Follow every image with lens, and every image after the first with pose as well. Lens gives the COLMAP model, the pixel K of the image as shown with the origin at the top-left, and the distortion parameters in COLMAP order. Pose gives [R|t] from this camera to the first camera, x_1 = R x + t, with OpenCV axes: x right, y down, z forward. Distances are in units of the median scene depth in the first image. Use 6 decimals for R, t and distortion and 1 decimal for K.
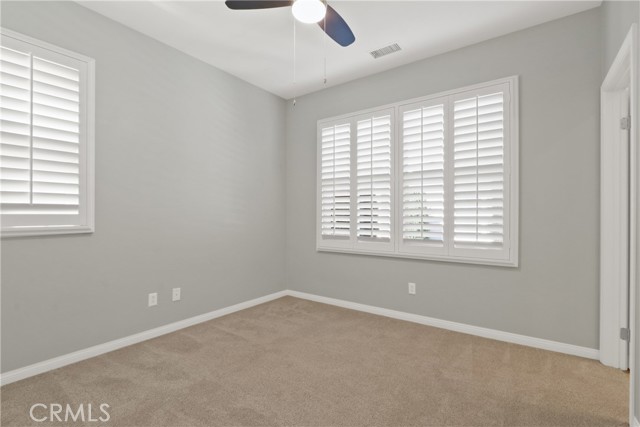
lens RADIAL K [[297.5, 0, 321.6], [0, 297.5, 212.9], [0, 0, 1]] dist [-0.003856, 0.000084]
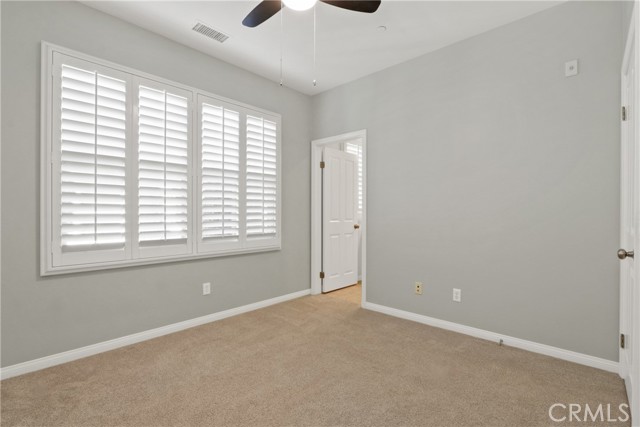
lens RADIAL K [[303.8, 0, 325.6], [0, 303.8, 209.7], [0, 0, 1]] dist [0.000443, -0.000764]
pose [[0.117458, 0.007286, 0.993051, -0.625838], [-0.011541, 0.999916, -0.005971, -0.000255], [-0.993011, -0.010759, 0.117532, 0.501154]]
